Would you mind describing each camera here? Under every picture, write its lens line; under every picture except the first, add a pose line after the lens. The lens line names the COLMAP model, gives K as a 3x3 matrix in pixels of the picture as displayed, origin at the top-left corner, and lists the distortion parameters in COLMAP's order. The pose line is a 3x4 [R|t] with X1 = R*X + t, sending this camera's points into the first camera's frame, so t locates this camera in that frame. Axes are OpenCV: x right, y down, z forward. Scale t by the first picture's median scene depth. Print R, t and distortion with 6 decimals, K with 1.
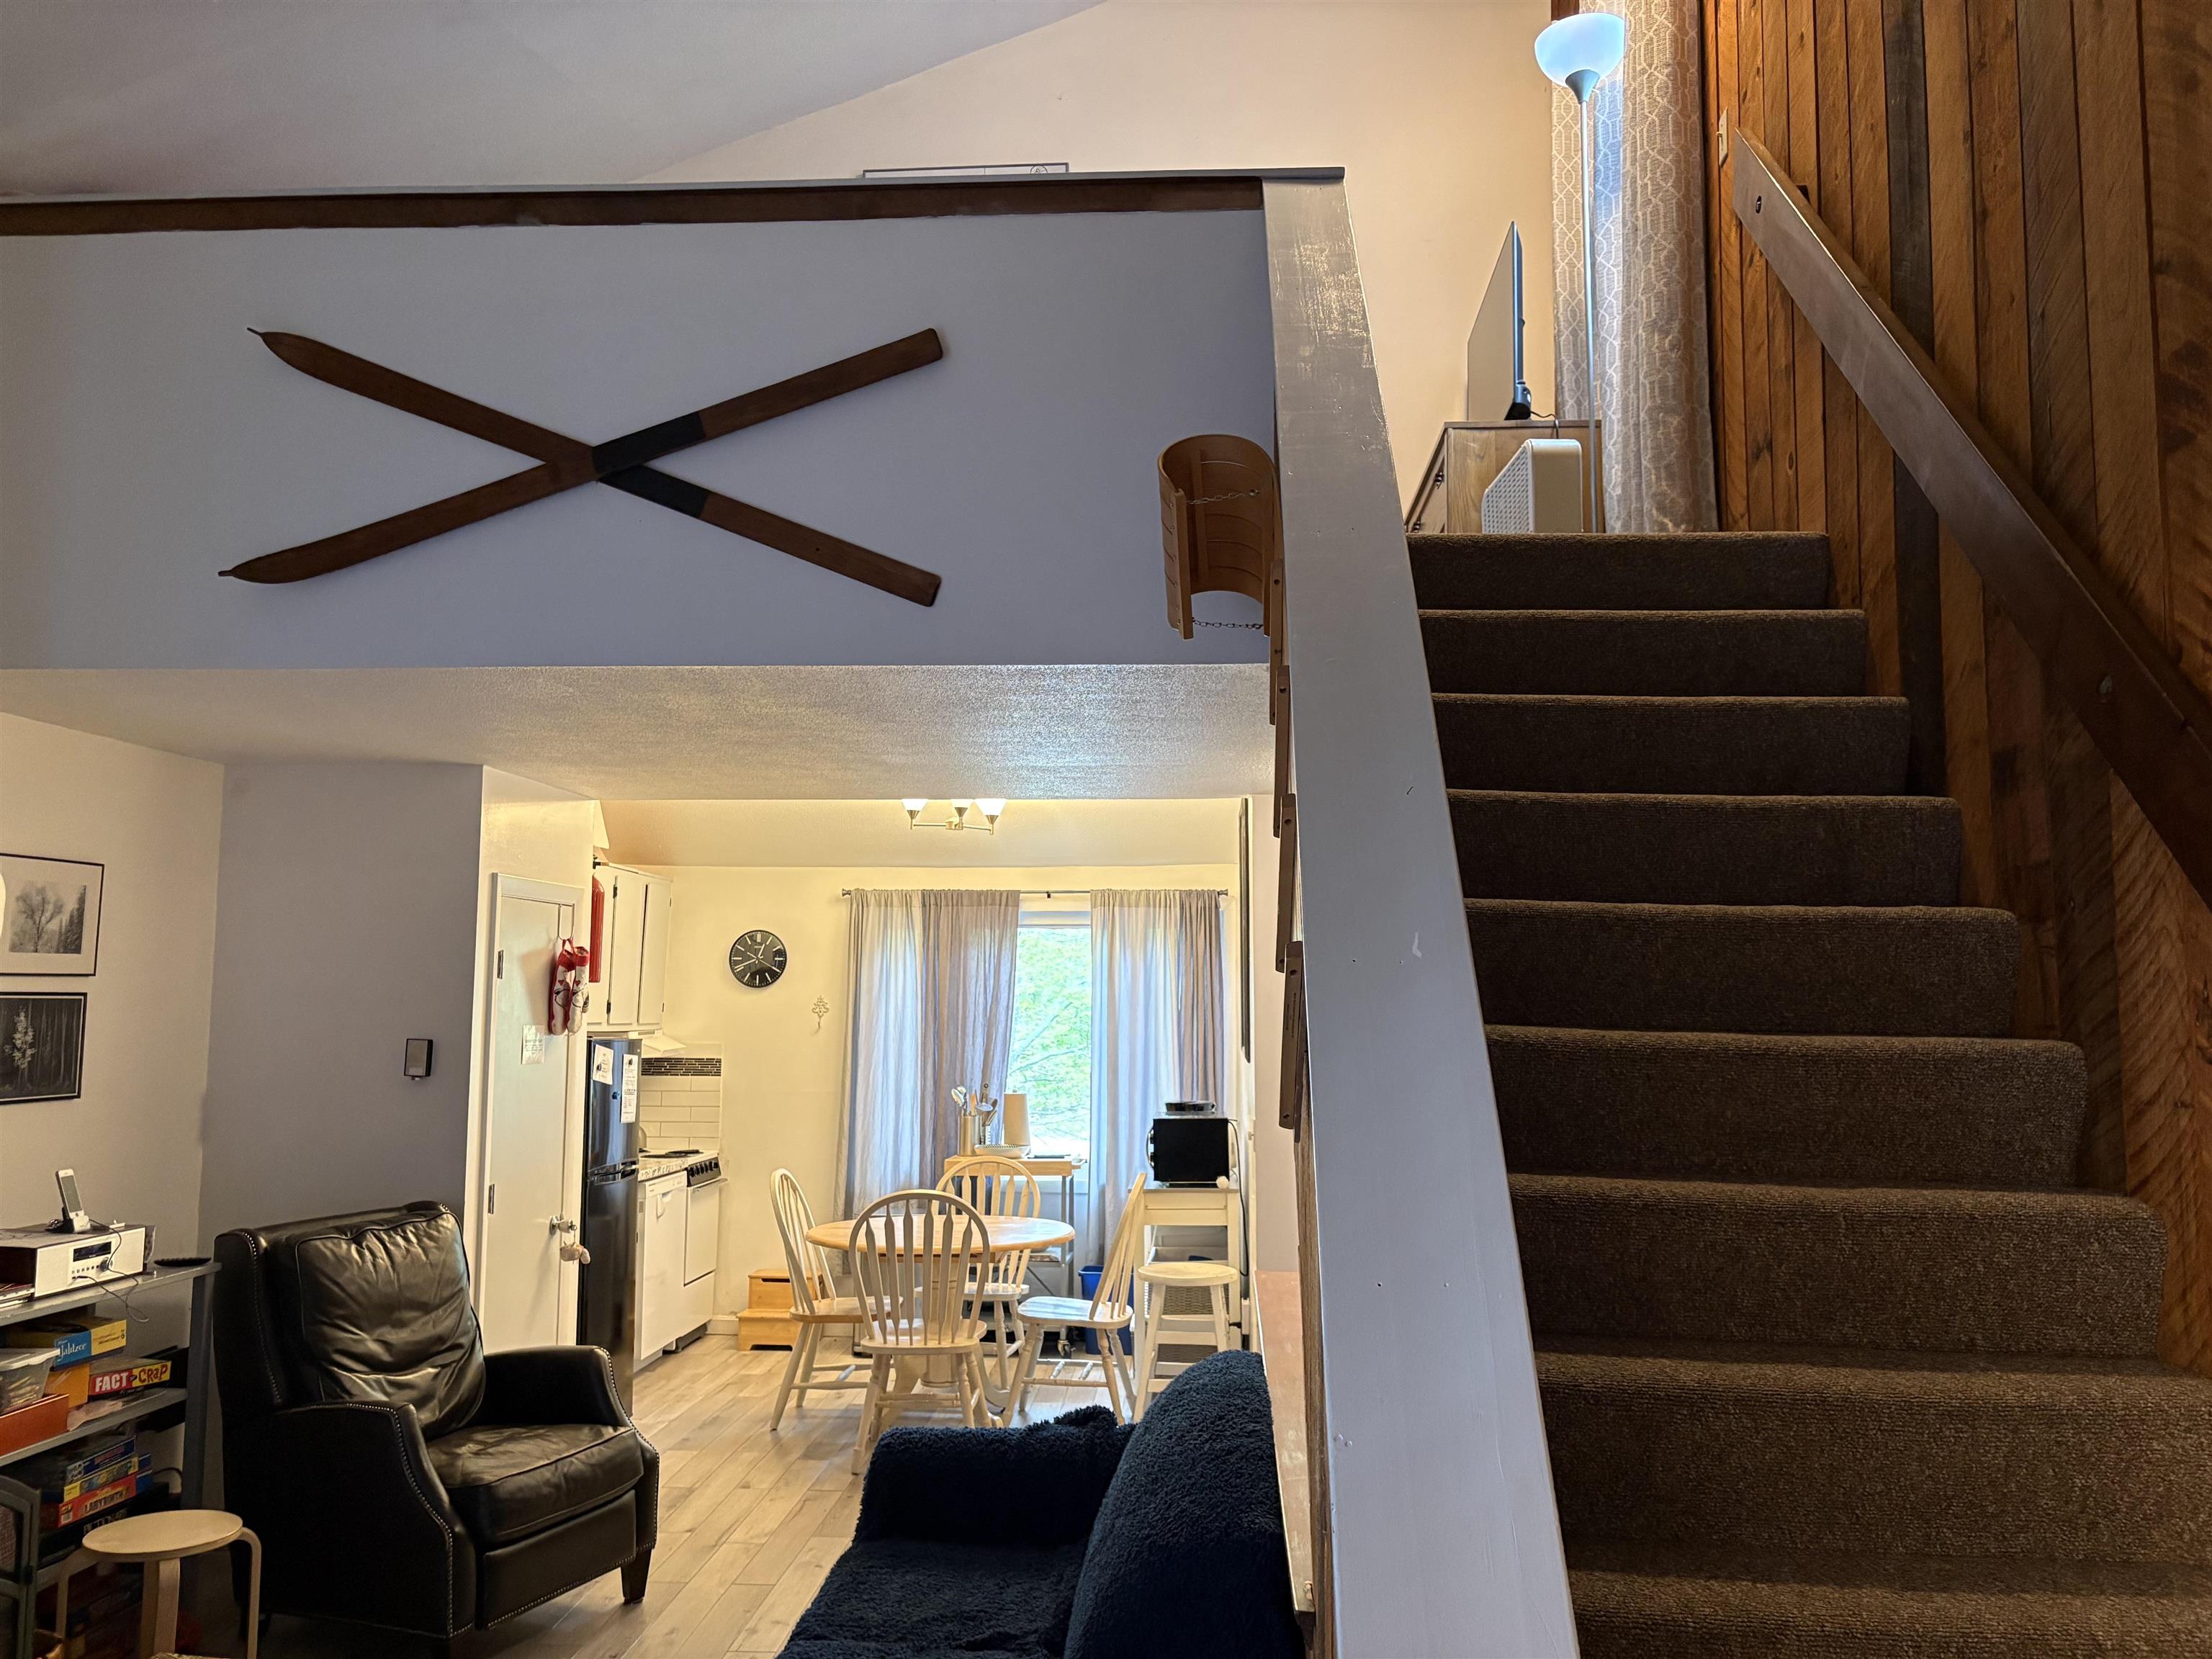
lens RADIAL K [[1697.1, 0, 1106.0], [0, 1697.1, 829.5], [0, 0, 1]] dist [0.074453, -0.070381]
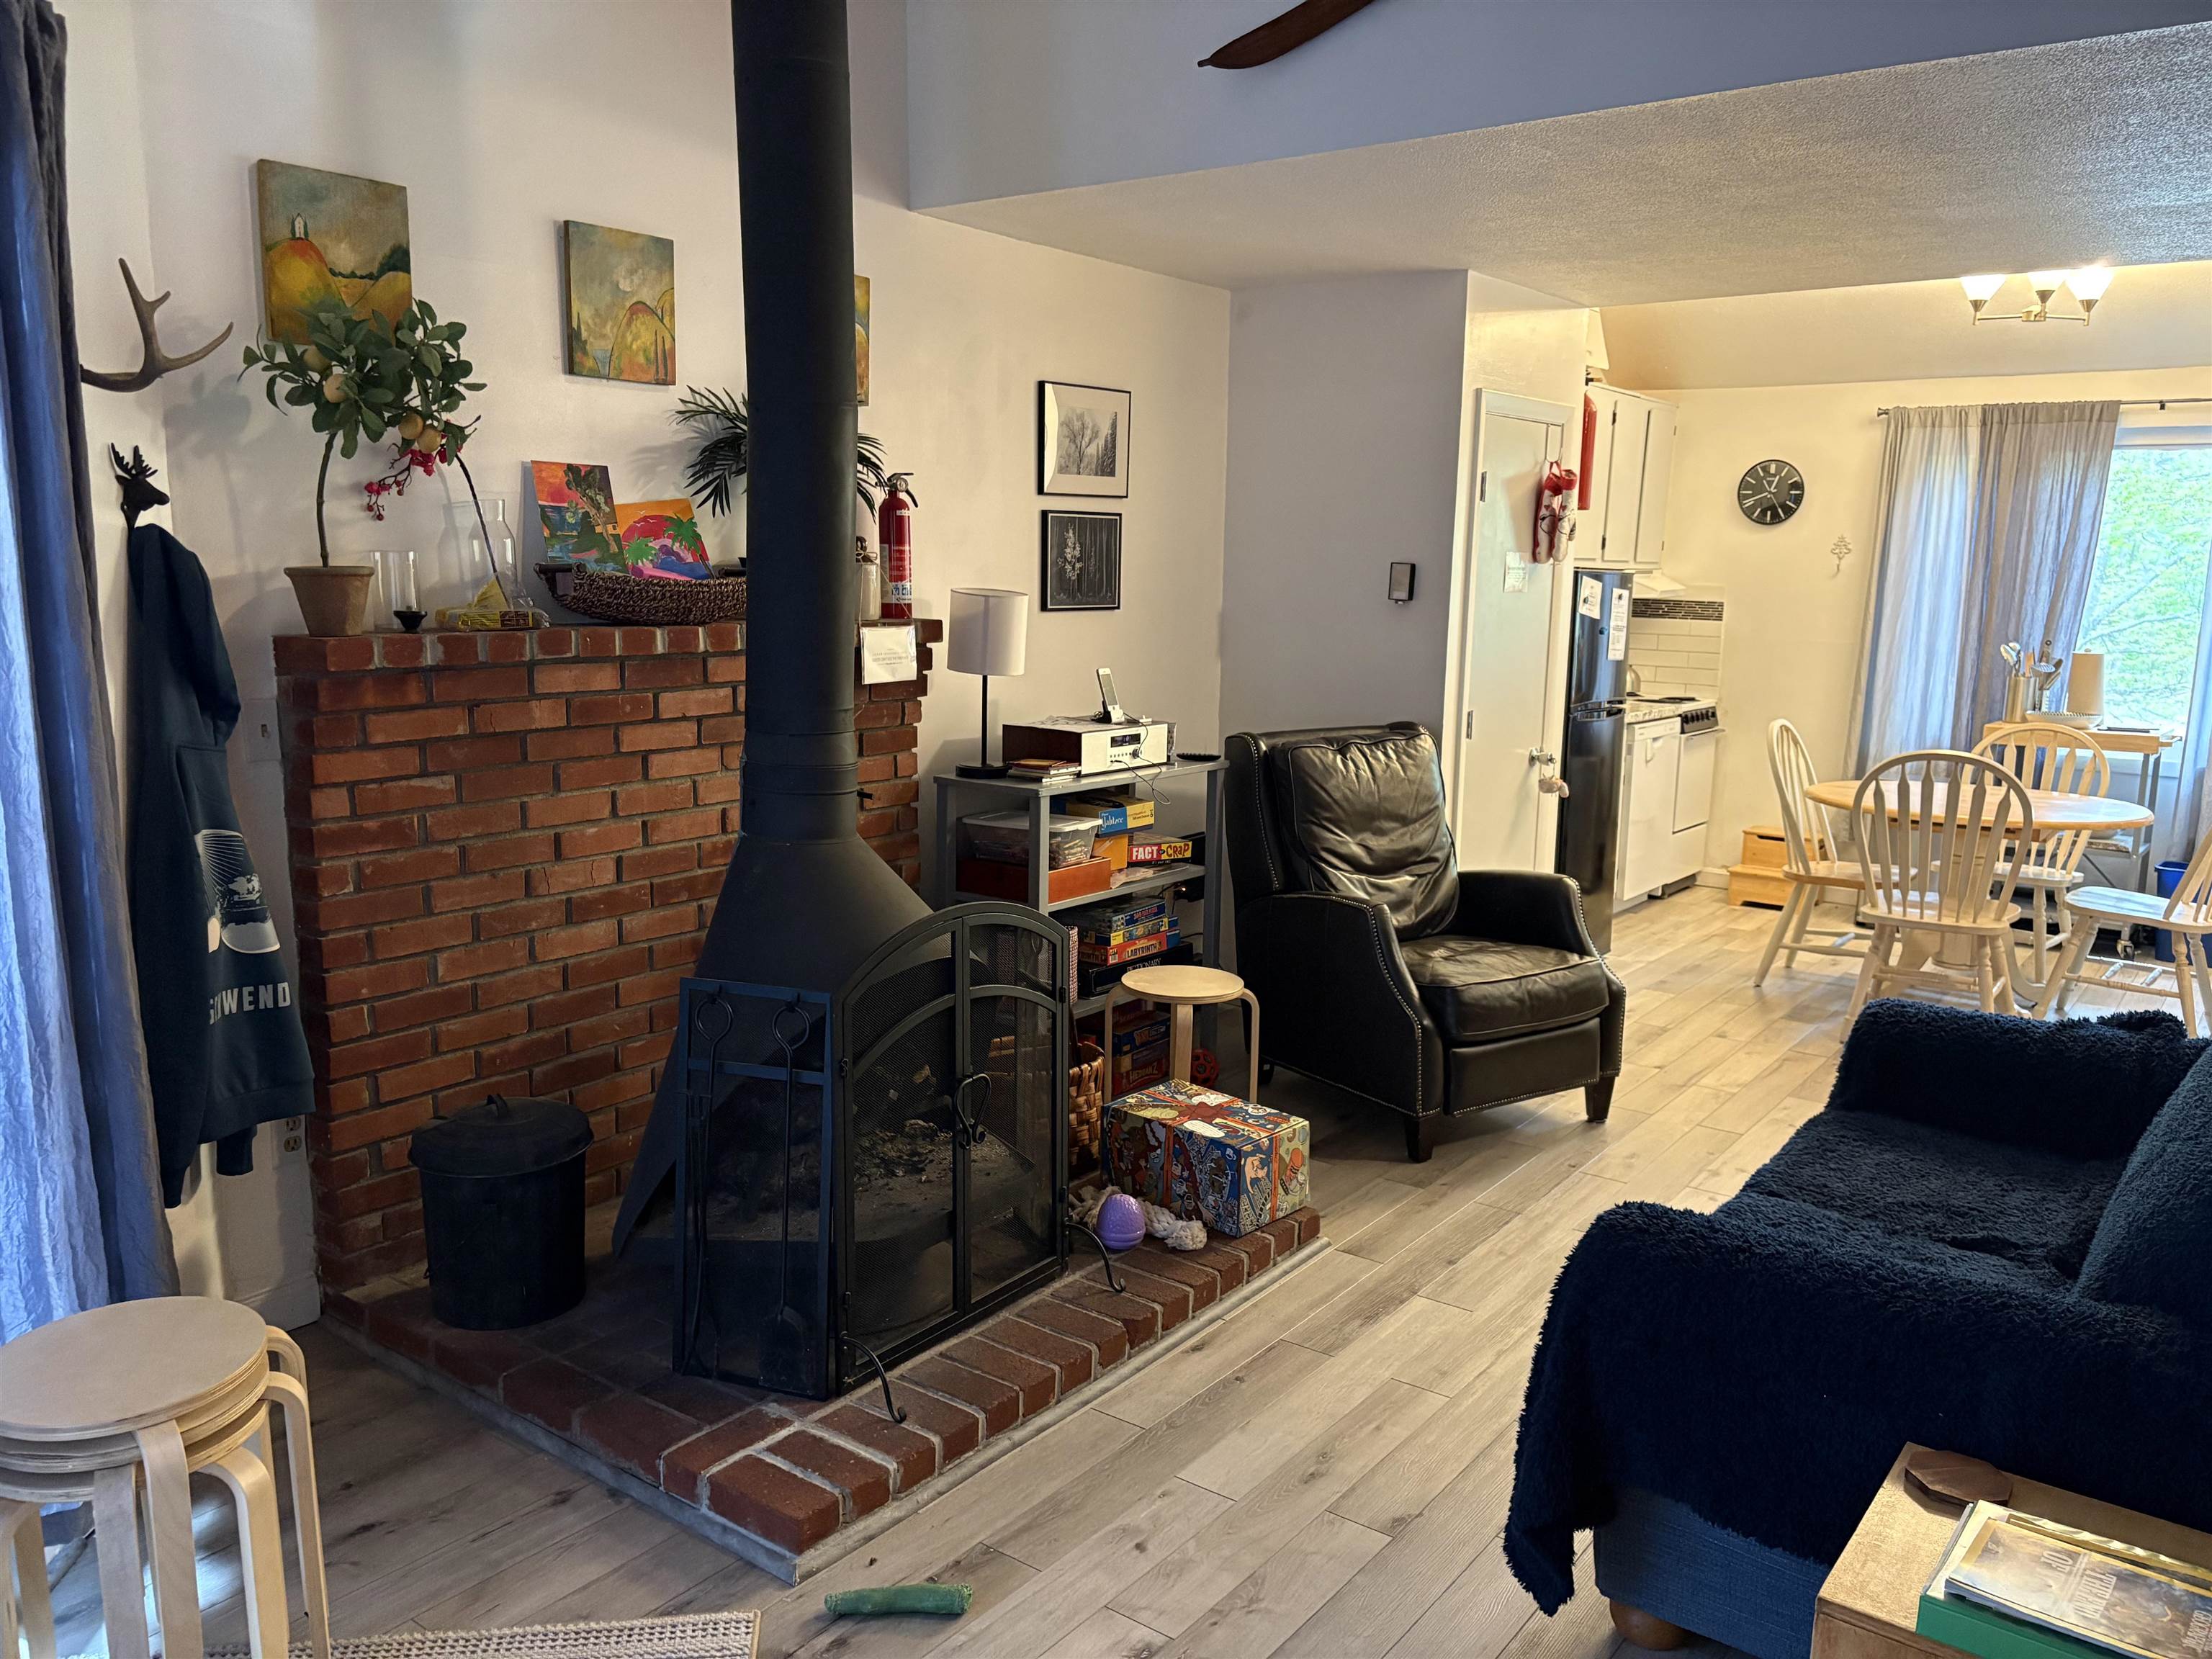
lens RADIAL K [[1697.1, 0, 1106.0], [0, 1697.1, 829.5], [0, 0, 1]] dist [0.074453, -0.070381]
pose [[0.840346, 0.097785, -0.533157, 0.002444], [0.040582, 0.969483, 0.241775, 0.026971], [0.540529, -0.224811, 0.810733, 0.065935]]
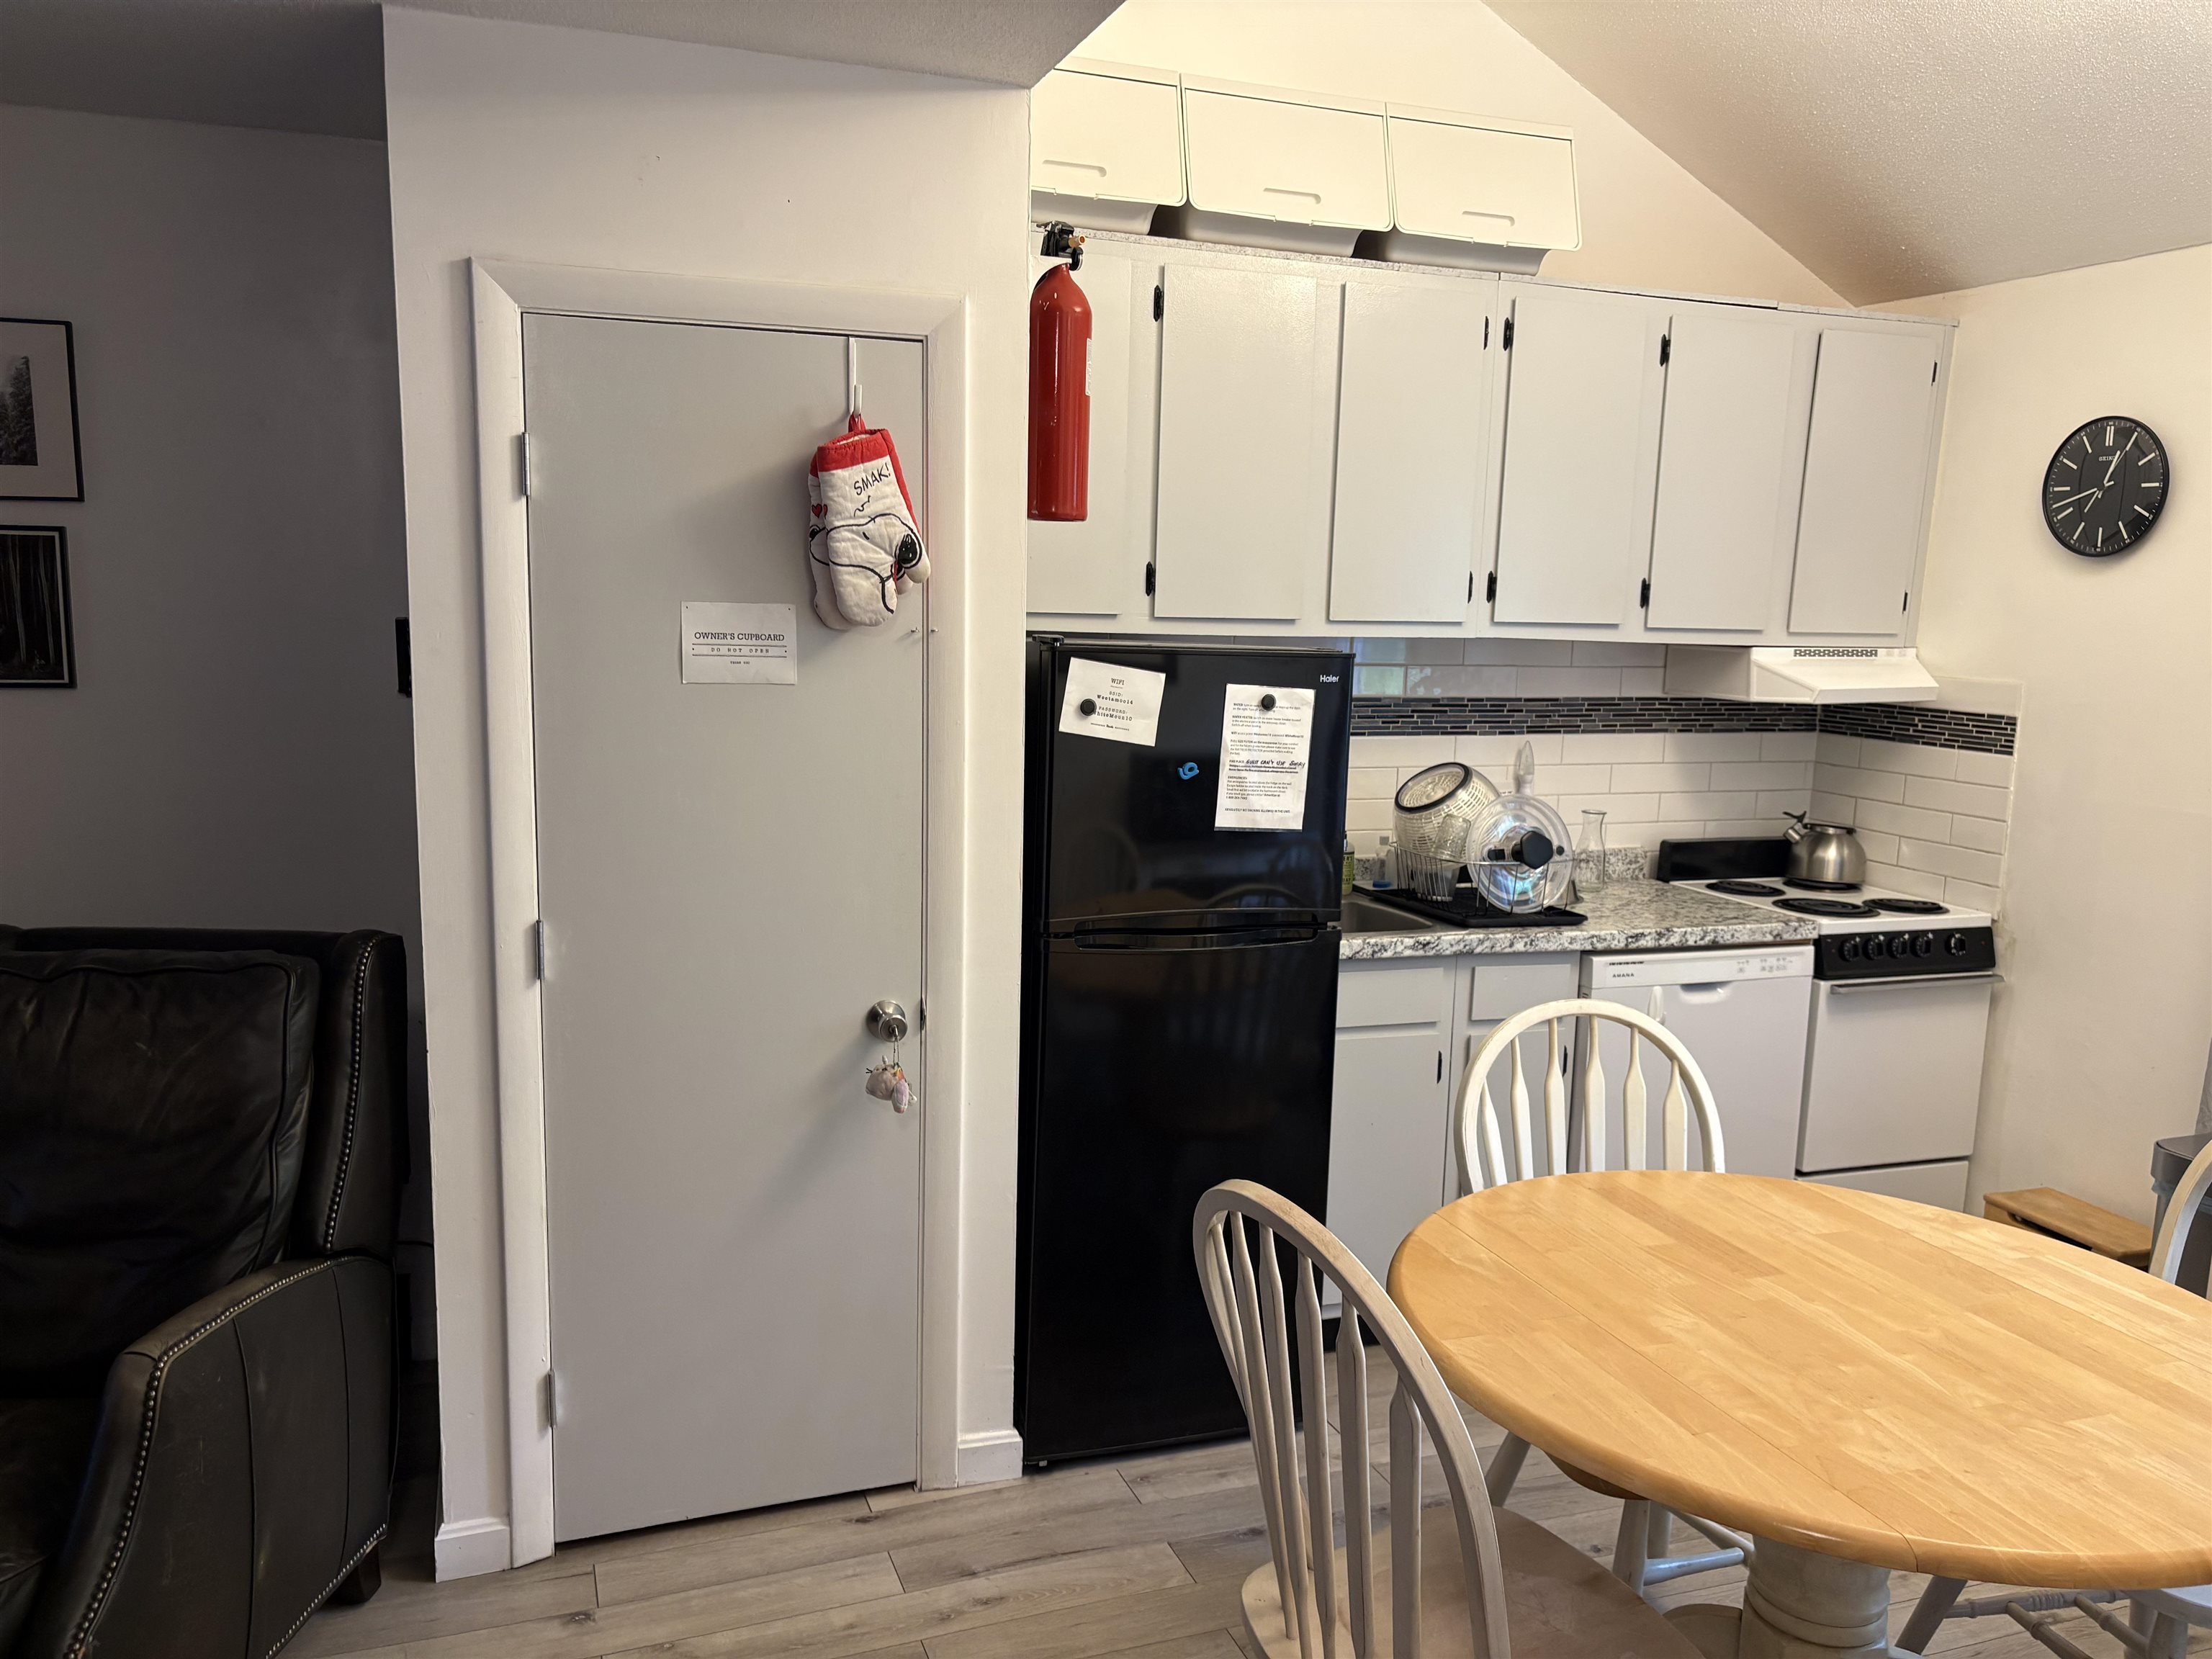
lens RADIAL K [[1673.8, 0, 1115.1], [0, 1673.8, 834.9], [0, 0, 1]] dist [0.051003, -0.055174]
pose [[0.406913, 0.130495, -0.904098, 0.153418], [0.072703, 0.981977, 0.174457, 0.125121], [0.910569, -0.136719, 0.390091, 1.090673]]
